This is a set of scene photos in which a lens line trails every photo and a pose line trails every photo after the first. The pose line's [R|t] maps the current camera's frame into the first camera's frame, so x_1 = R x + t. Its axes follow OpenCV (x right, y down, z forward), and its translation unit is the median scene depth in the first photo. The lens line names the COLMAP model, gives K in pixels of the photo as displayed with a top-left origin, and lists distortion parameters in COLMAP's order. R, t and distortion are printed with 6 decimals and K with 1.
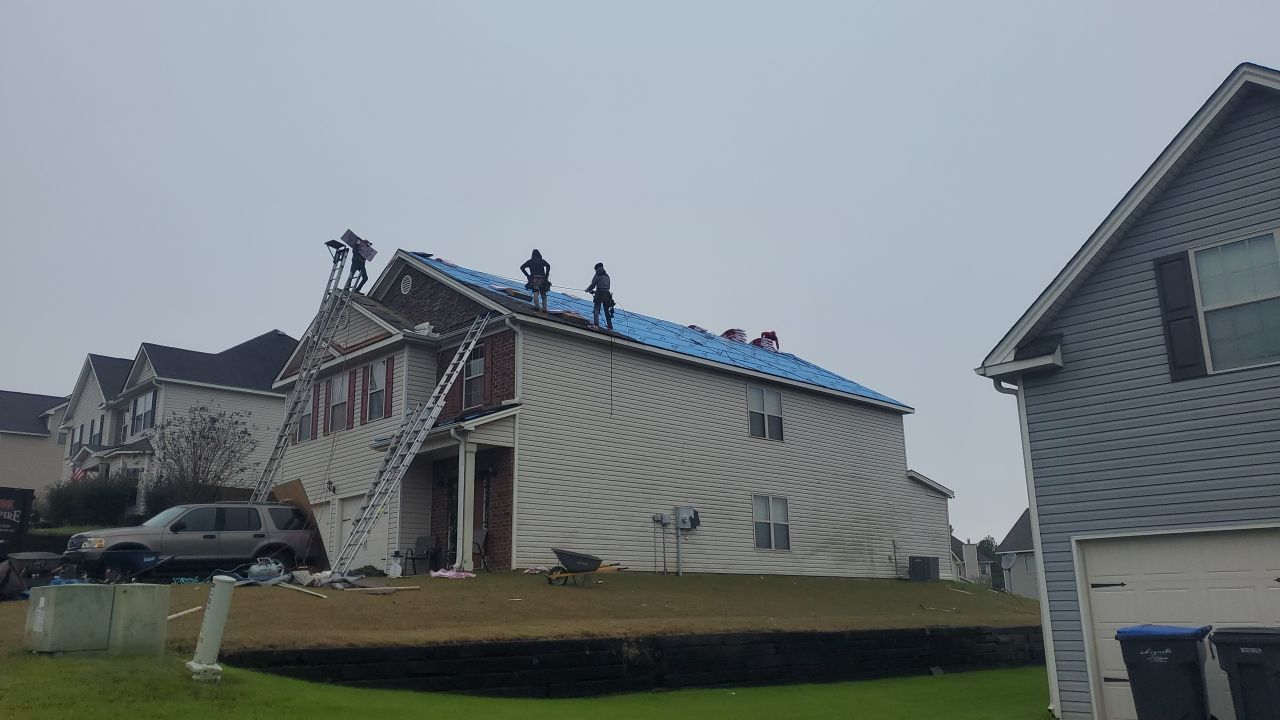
lens RADIAL K [[997.5, 0, 641.3], [0, 997.5, 372.3], [0, 0, 1]] dist [0.032649, -0.039431]
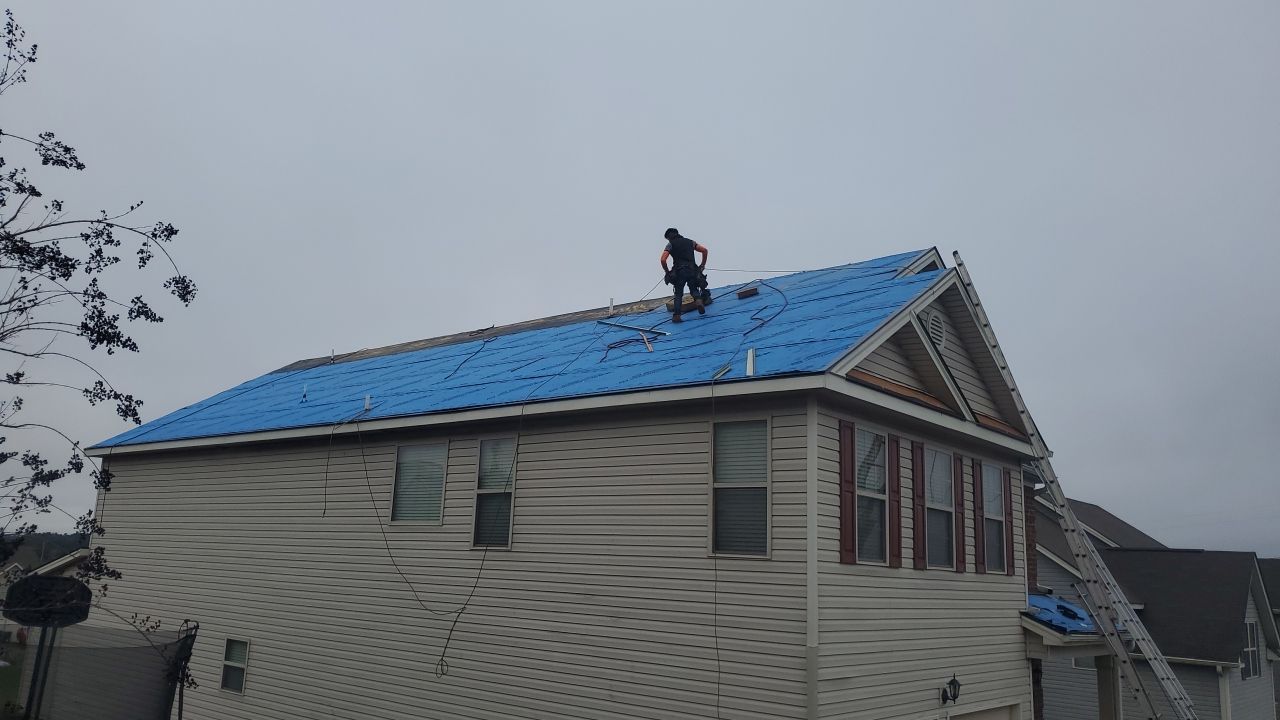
lens RADIAL K [[997.5, 0, 603.8], [0, 997.5, 355.3], [0, 0, 1]] dist [0.032649, -0.039431]
pose [[-0.071463, 0.227346, 0.971188, -0.816991], [-0.282332, 0.929247, -0.238303, 0.129479], [-0.956651, -0.291228, -0.002220, 1.242557]]
